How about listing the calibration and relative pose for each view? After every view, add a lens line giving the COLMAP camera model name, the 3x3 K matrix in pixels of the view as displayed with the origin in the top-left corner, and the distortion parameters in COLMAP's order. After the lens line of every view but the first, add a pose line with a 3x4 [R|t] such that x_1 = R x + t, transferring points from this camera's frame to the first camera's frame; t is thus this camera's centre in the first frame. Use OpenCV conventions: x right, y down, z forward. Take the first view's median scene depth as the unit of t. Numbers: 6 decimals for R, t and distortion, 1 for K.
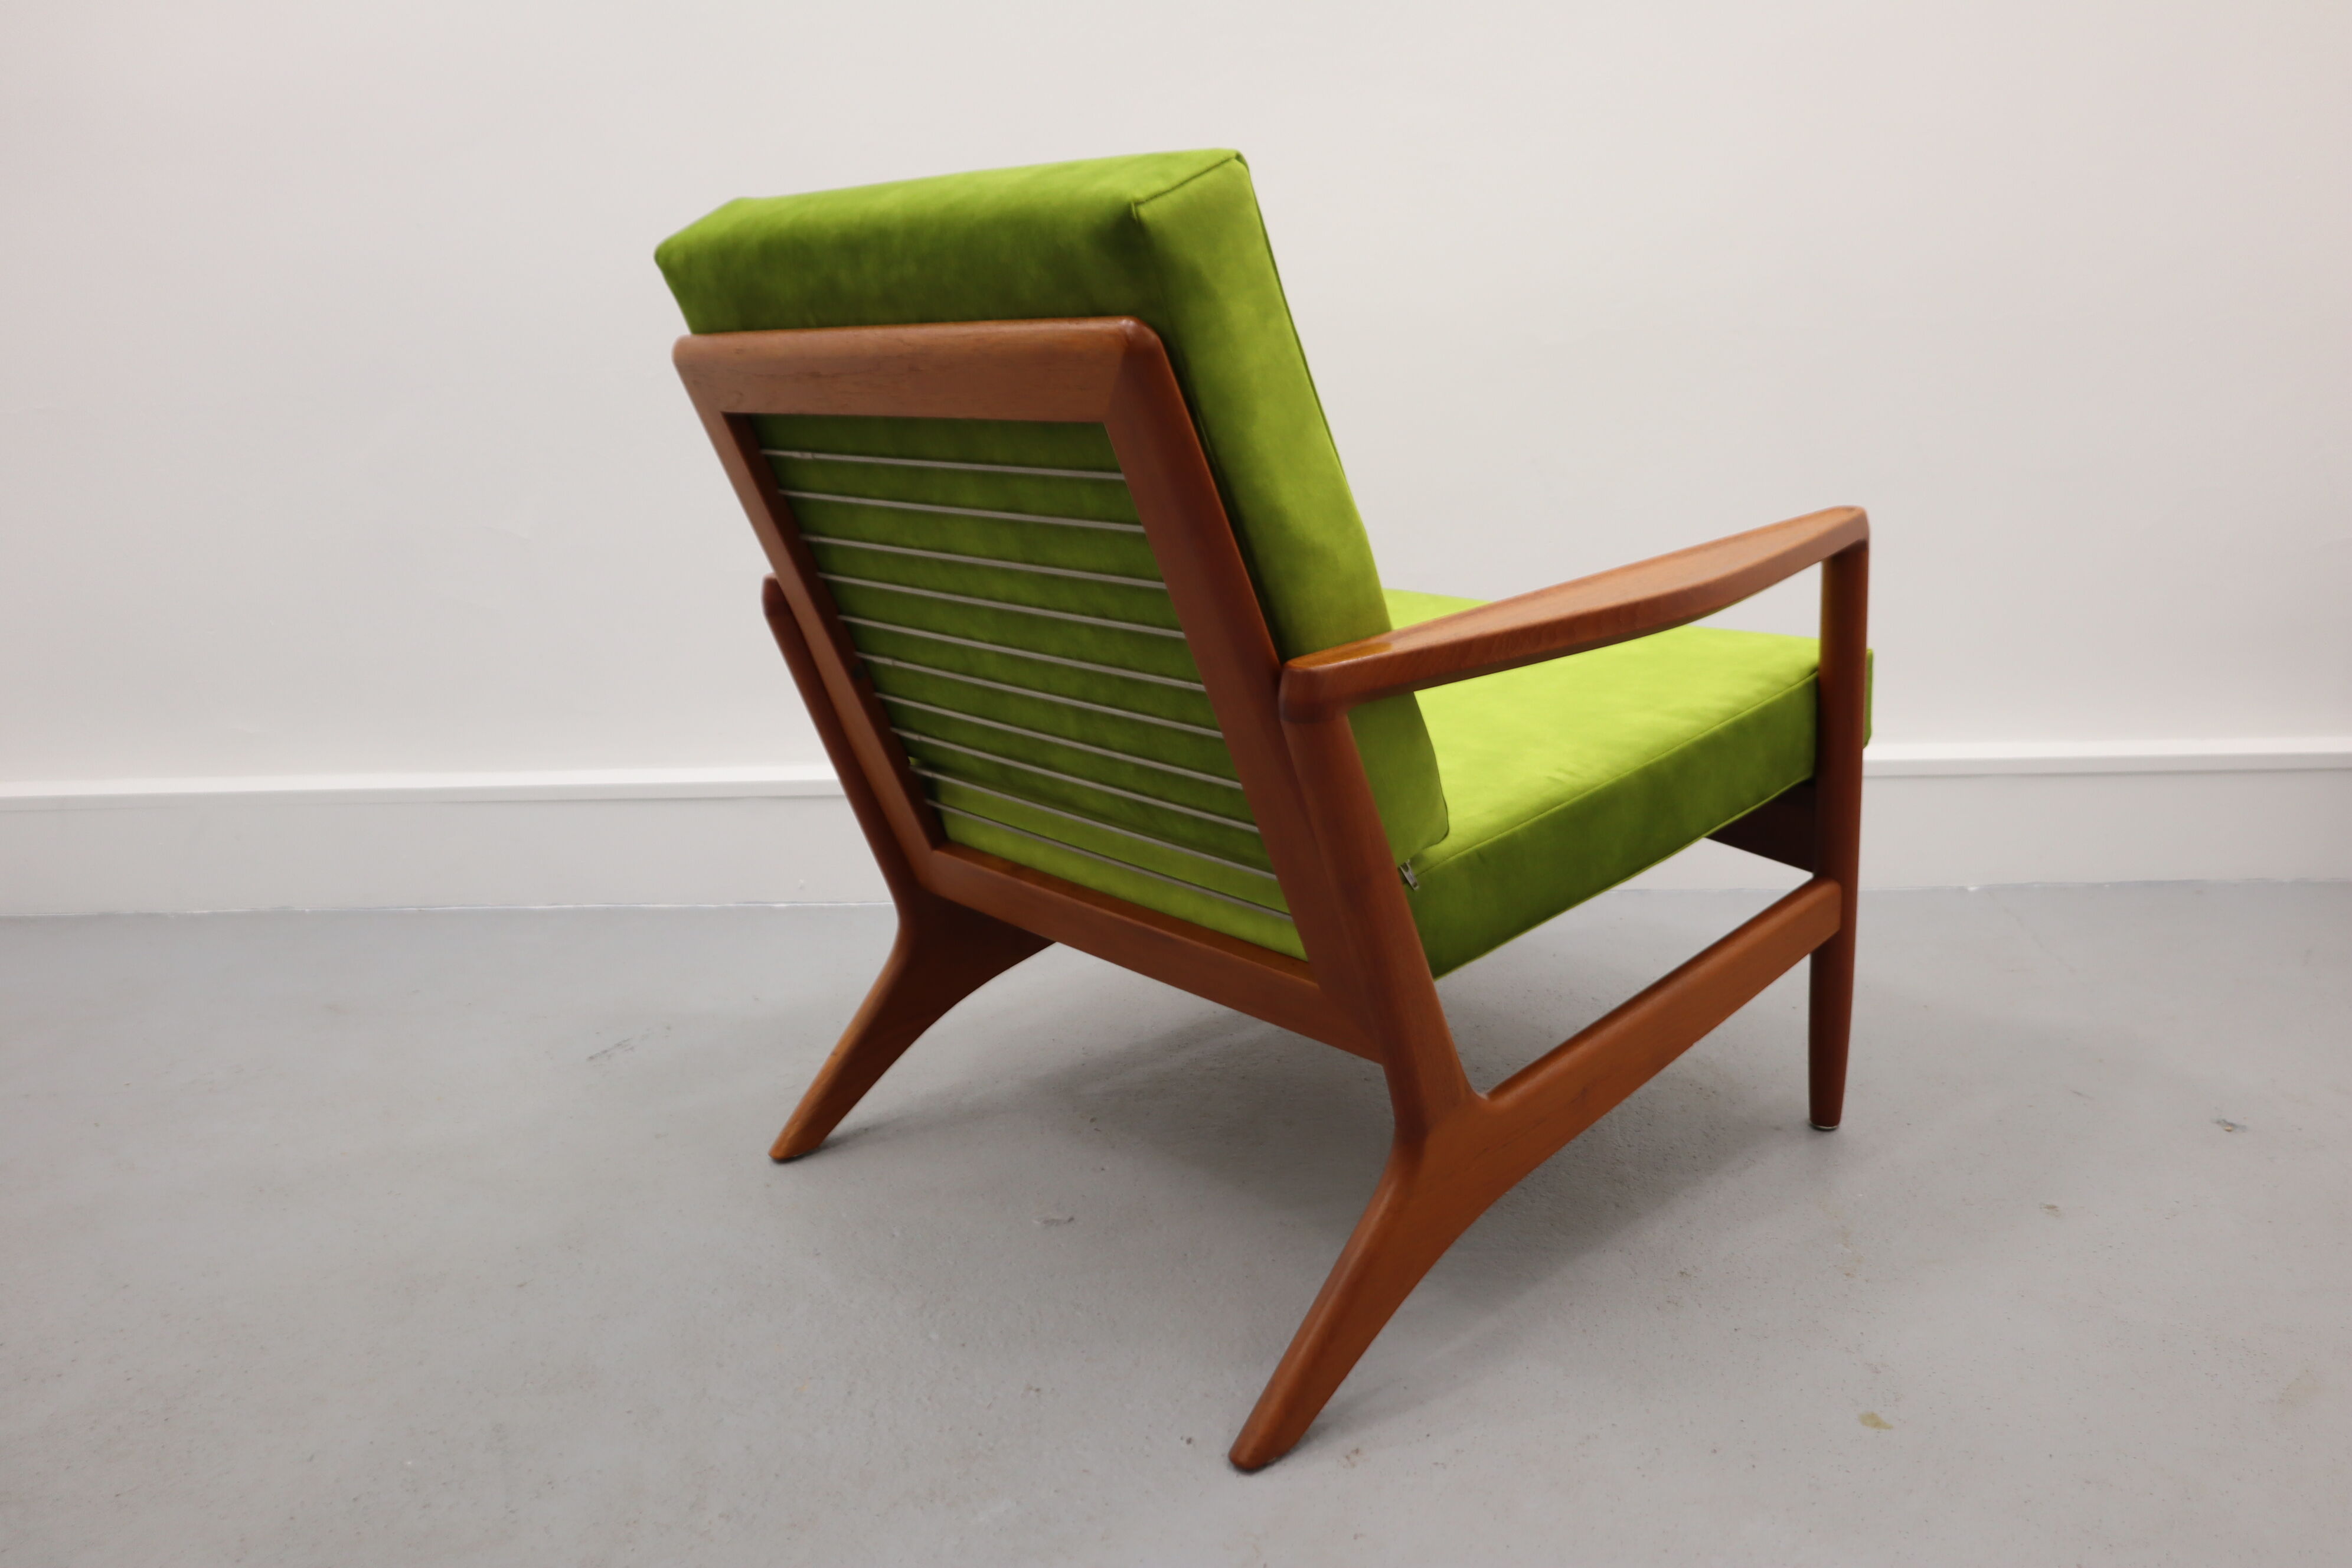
lens RADIAL K [[1797.4, 0, 1239.7], [0, 1797.4, 731.0], [0, 0, 1]] dist [-0.102247, 0.067250]
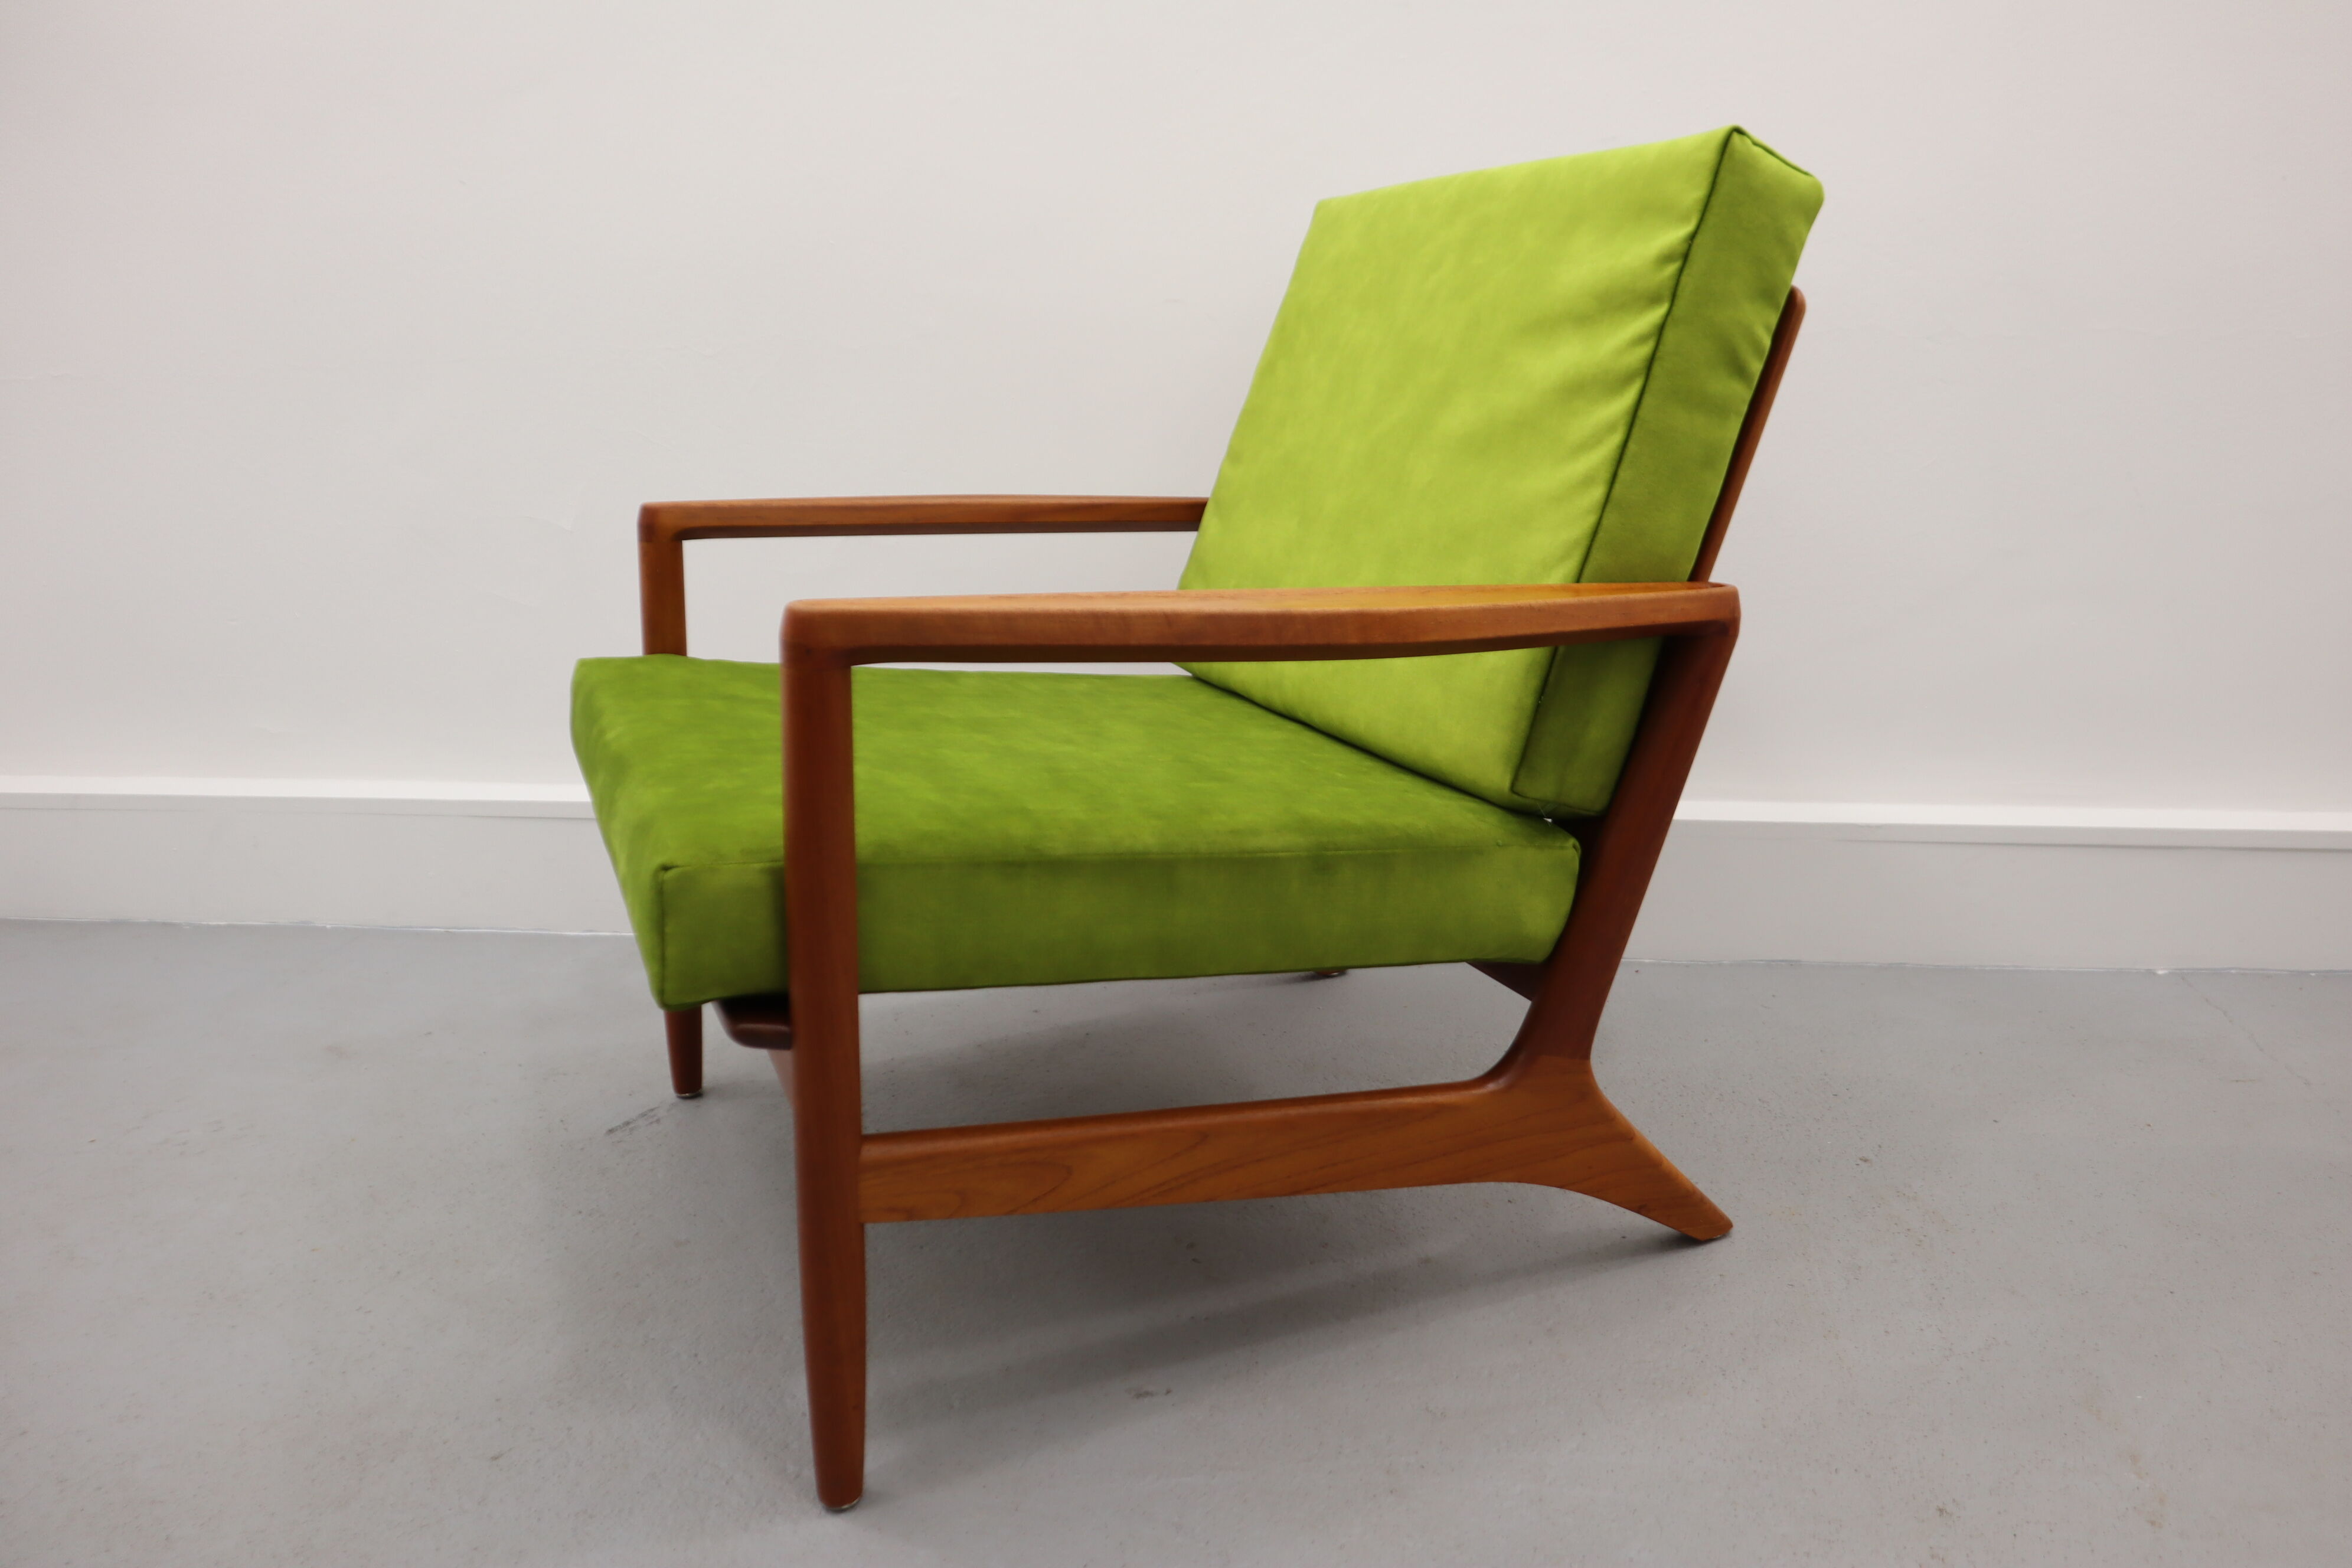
lens RADIAL K [[1685.4, 0, 1227.4], [0, 1685.4, 754.8], [0, 0, 1]] dist [-0.115950, 0.068357]
pose [[0.998982, 0.032424, -0.031378, -0.054588], [-0.031776, 0.999276, 0.020941, -0.035399], [0.032034, -0.019923, 0.999288, 0.253521]]
